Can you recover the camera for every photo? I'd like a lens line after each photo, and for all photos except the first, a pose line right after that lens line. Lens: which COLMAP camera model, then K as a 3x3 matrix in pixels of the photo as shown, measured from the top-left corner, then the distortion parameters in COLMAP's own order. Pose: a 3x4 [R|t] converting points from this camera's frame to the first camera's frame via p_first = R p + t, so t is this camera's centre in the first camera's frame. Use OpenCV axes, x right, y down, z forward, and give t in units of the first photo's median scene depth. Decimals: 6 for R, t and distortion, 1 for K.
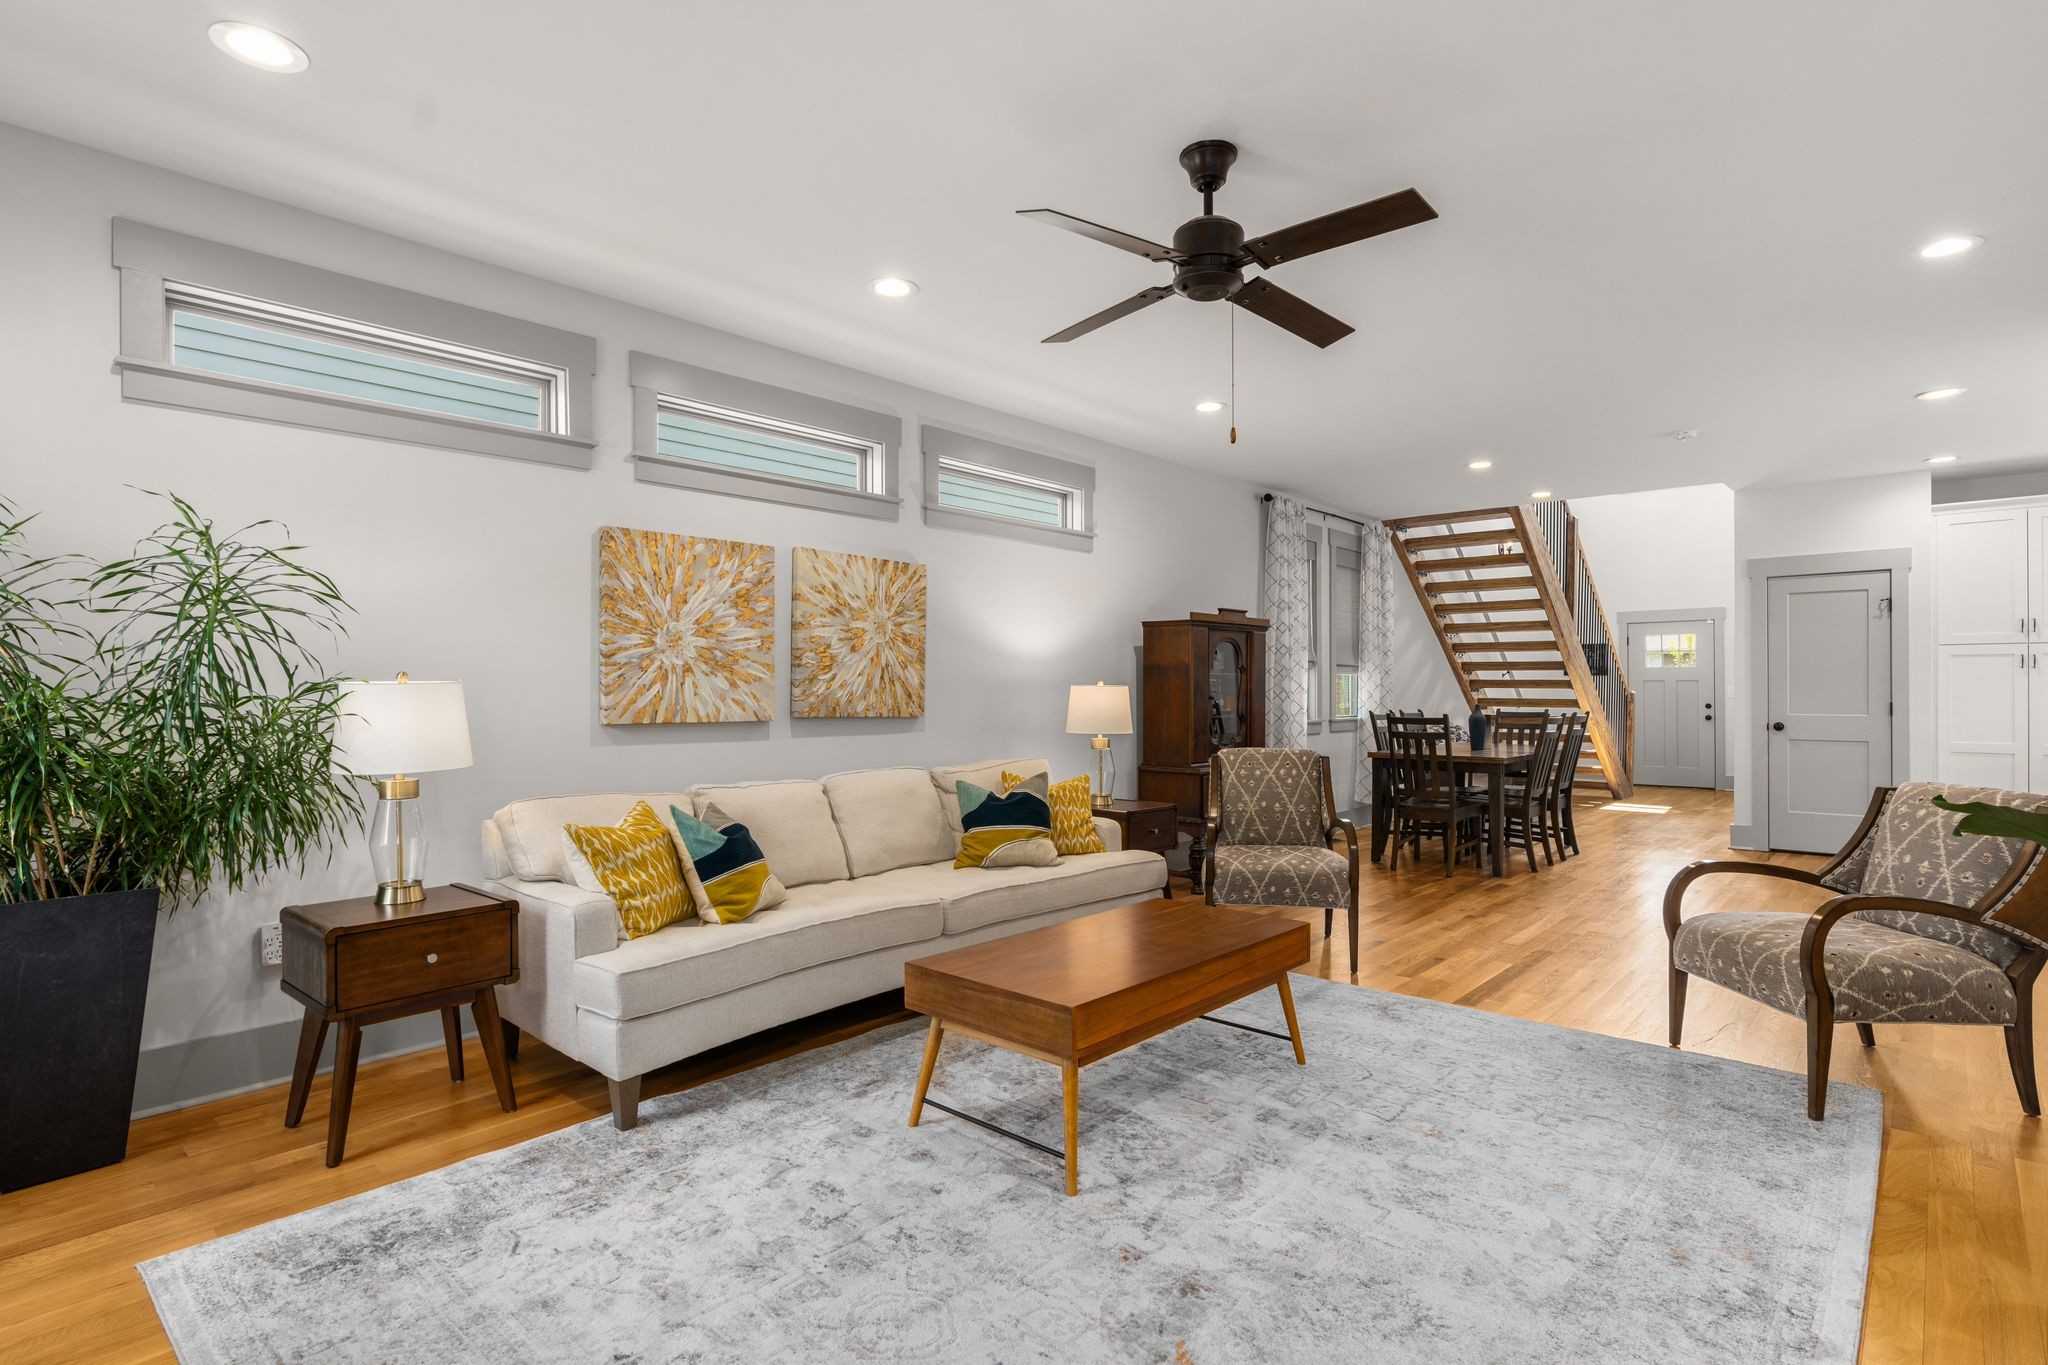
lens RADIAL K [[1027.2, 0, 1024.0], [0, 1027.2, 682.5], [0, 0, 1]] dist [-0.006473, -0.000456]
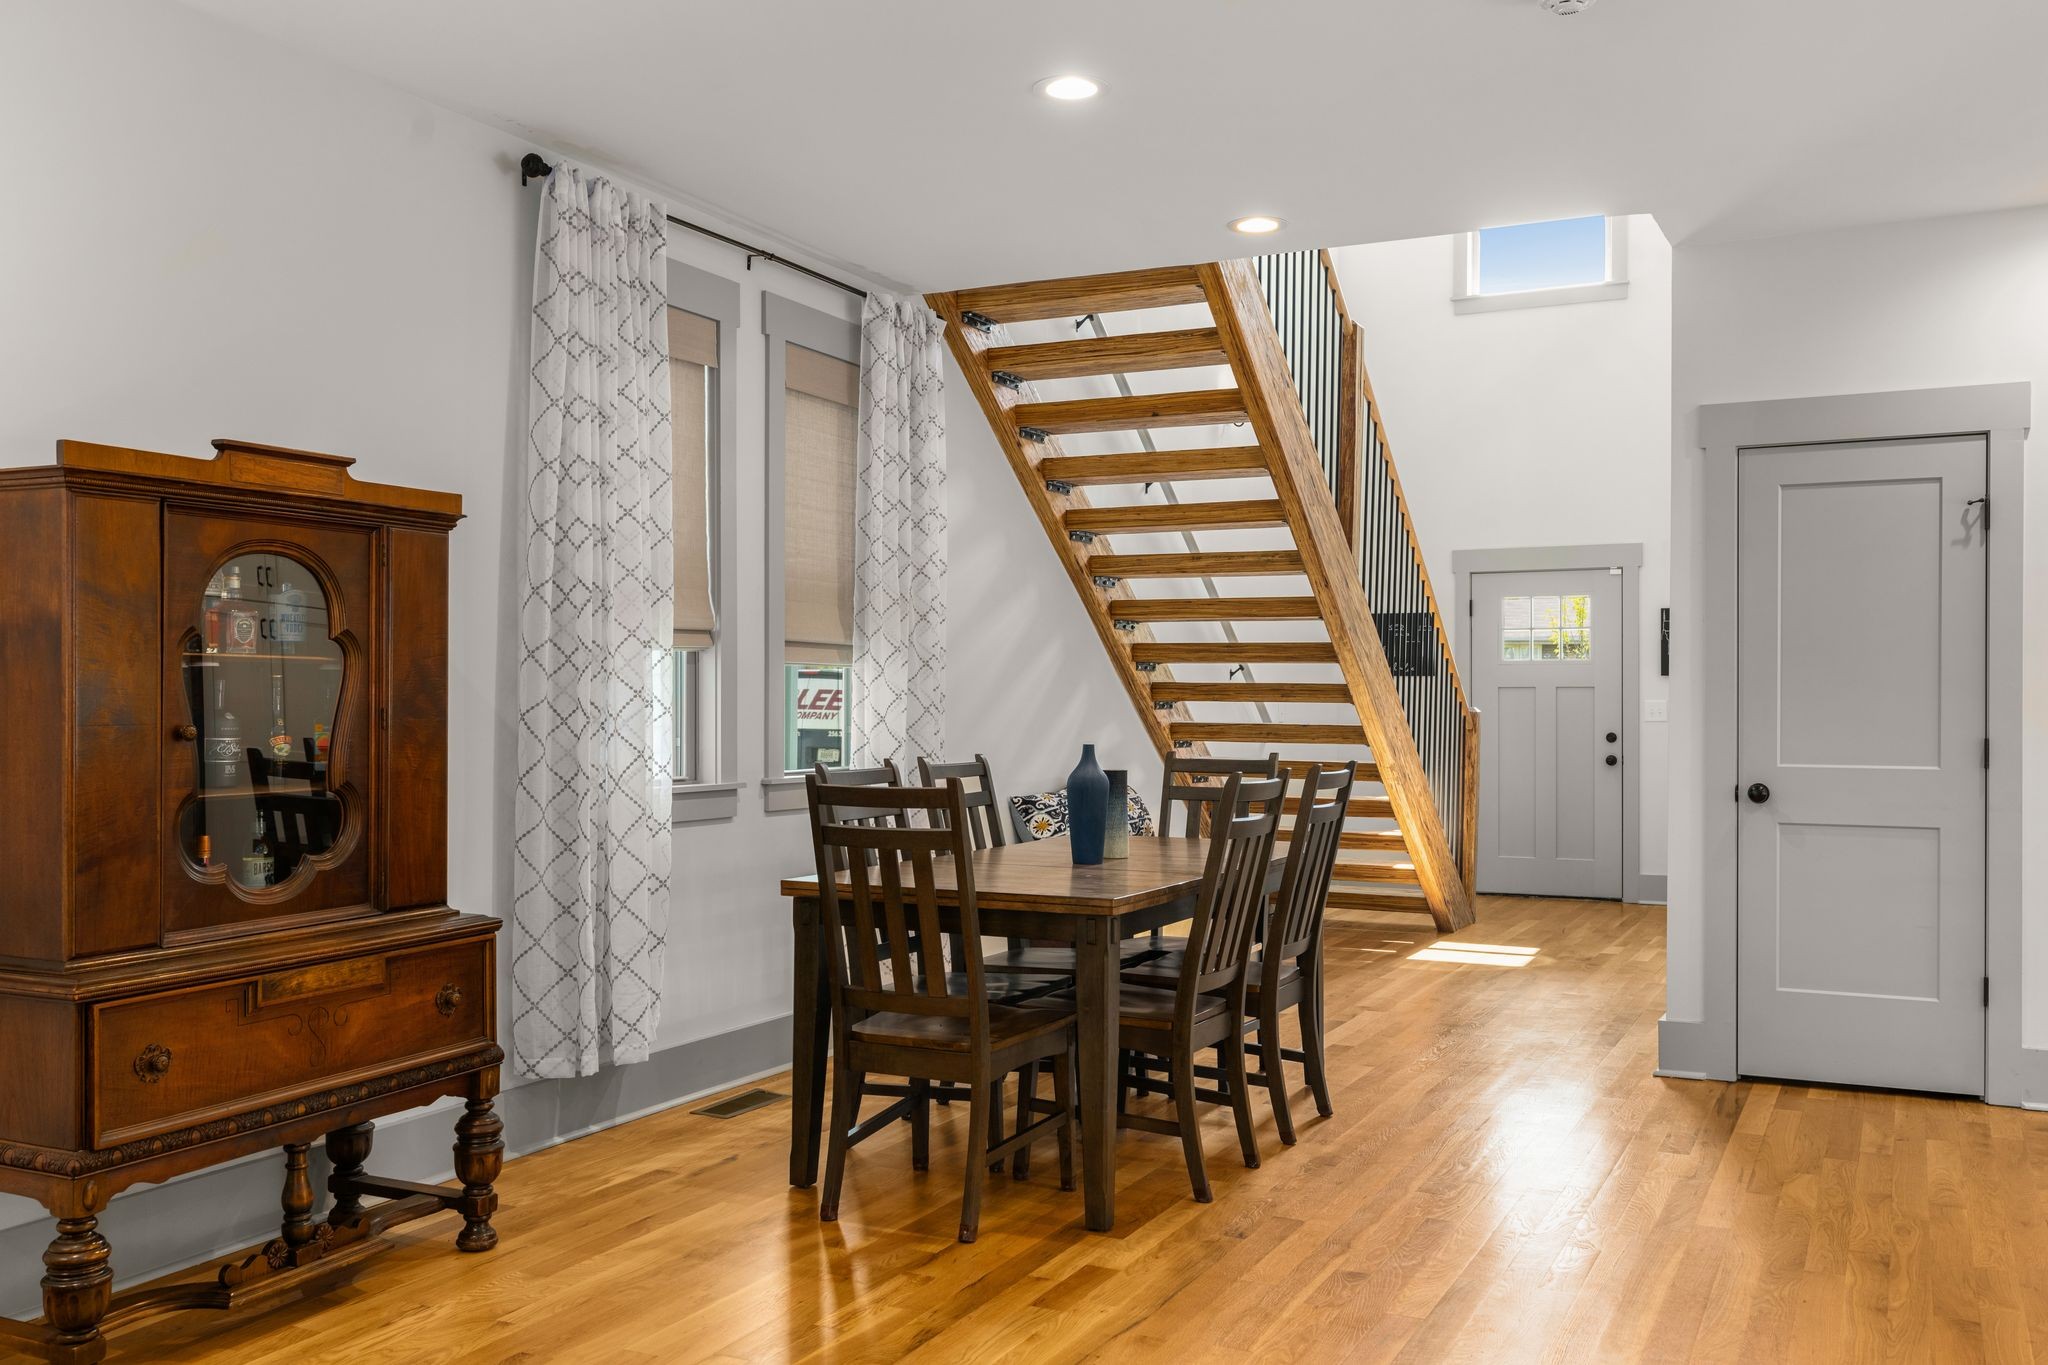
lens RADIAL K [[1777.7, 0, 1024.0], [0, 1777.7, 682.5], [0, 0, 1]] dist [0.010762, -0.005455]
pose [[0.963130, 0.006029, 0.268967, 0.216717], [-0.005232, 0.999980, -0.003681, 0.000498], [-0.268984, 0.002138, 0.963142, 0.329600]]
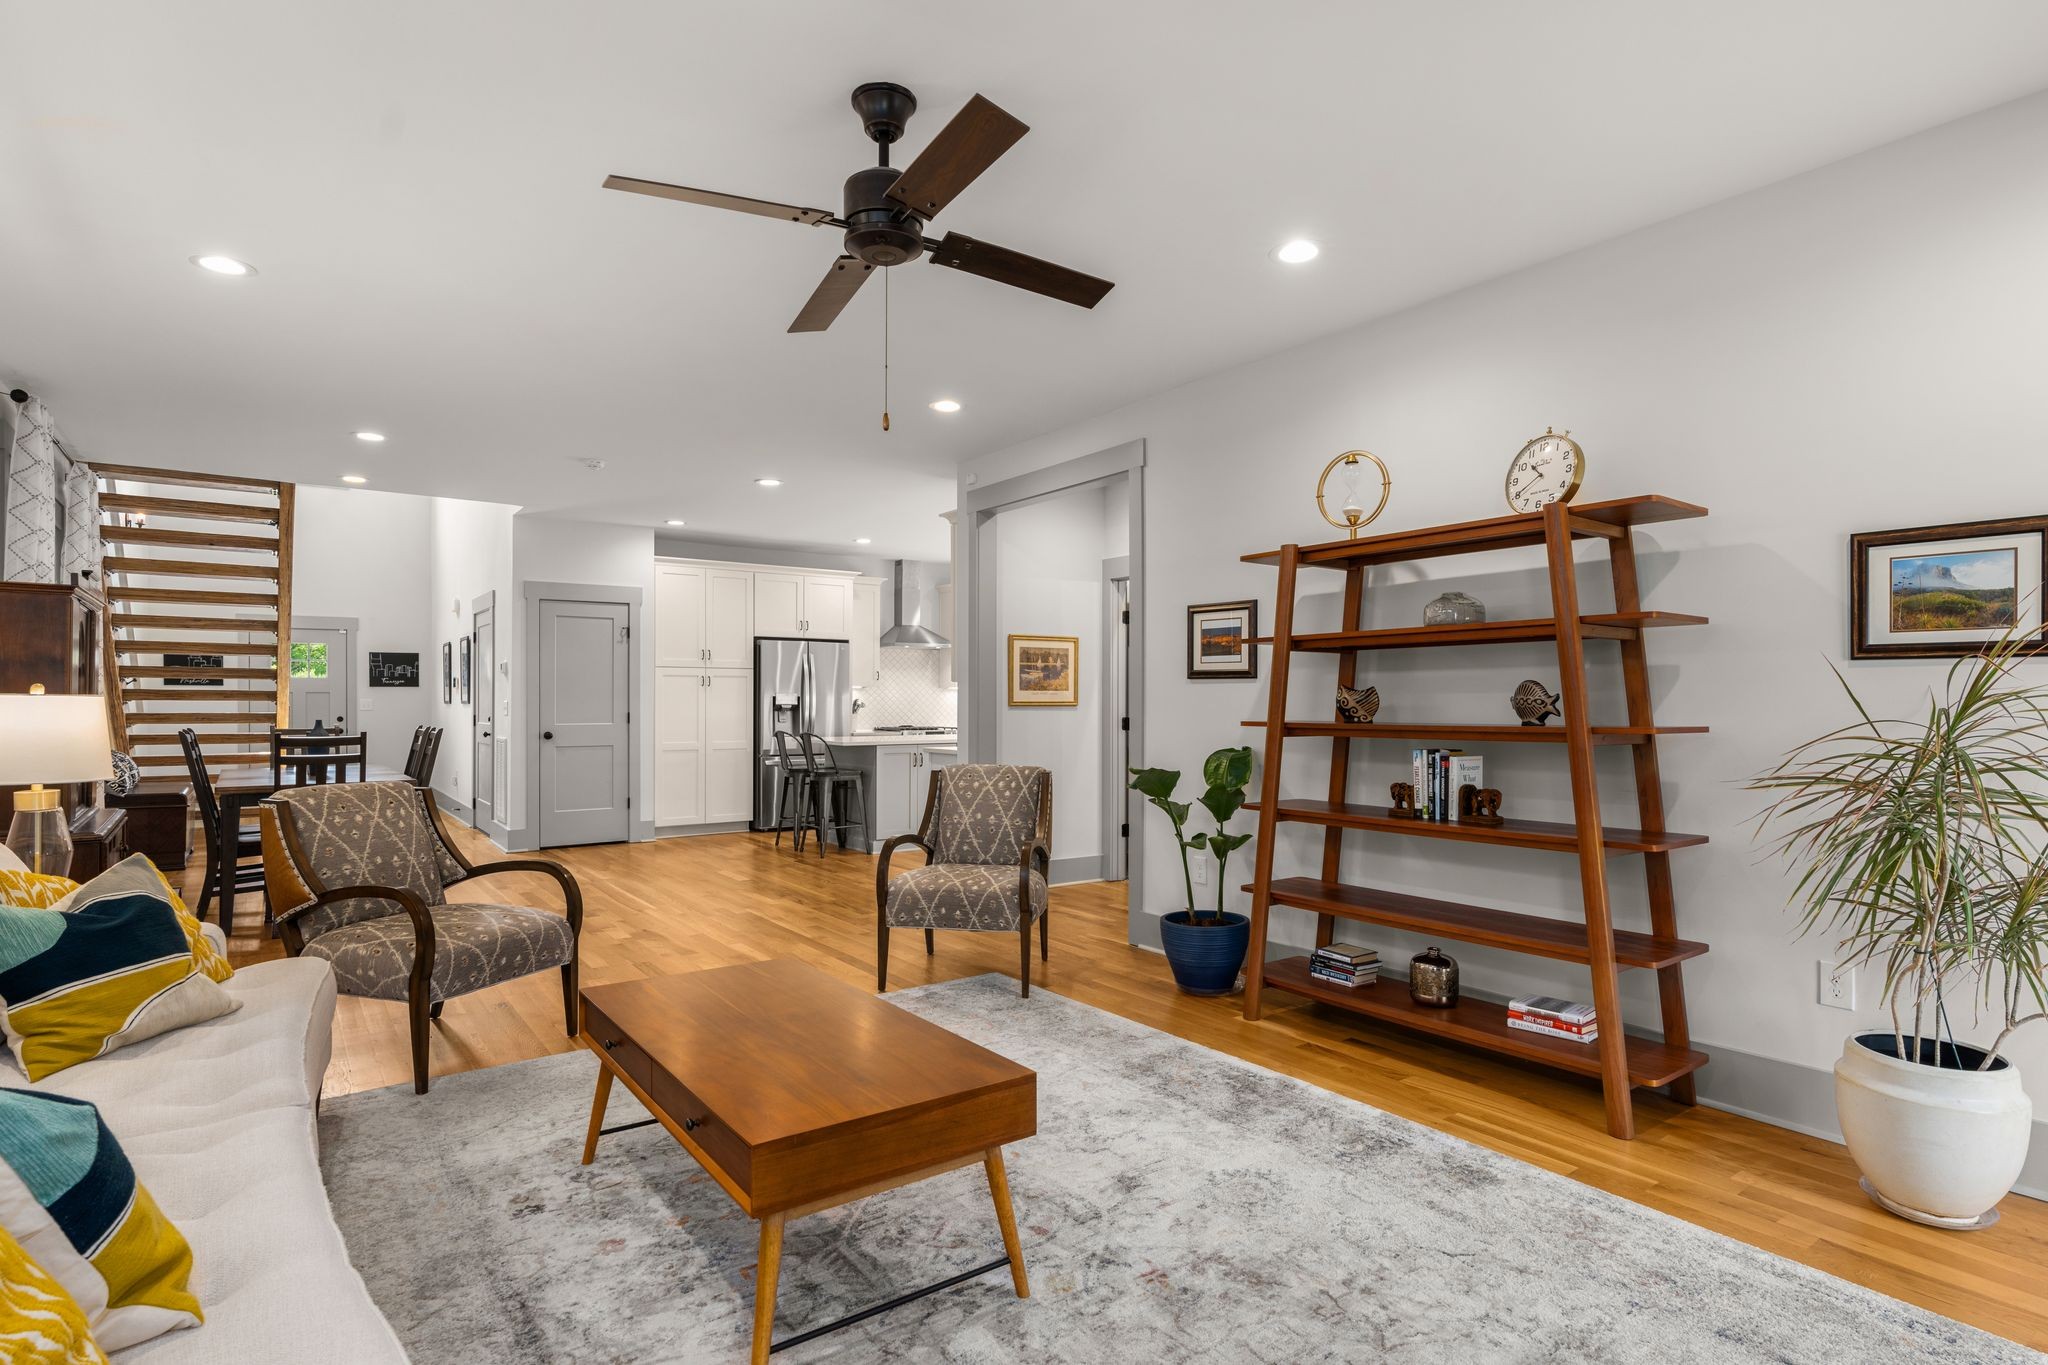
lens RADIAL K [[1046.8, 0, 1024.0], [0, 1046.8, 682.5], [0, 0, 1]] dist [-0.003771, -0.000142]
pose [[0.200839, 0.017874, 0.979461, -0.243471], [-0.006596, 0.999836, -0.016893, 0.001416], [-0.979602, -0.003068, 0.200923, 0.247627]]
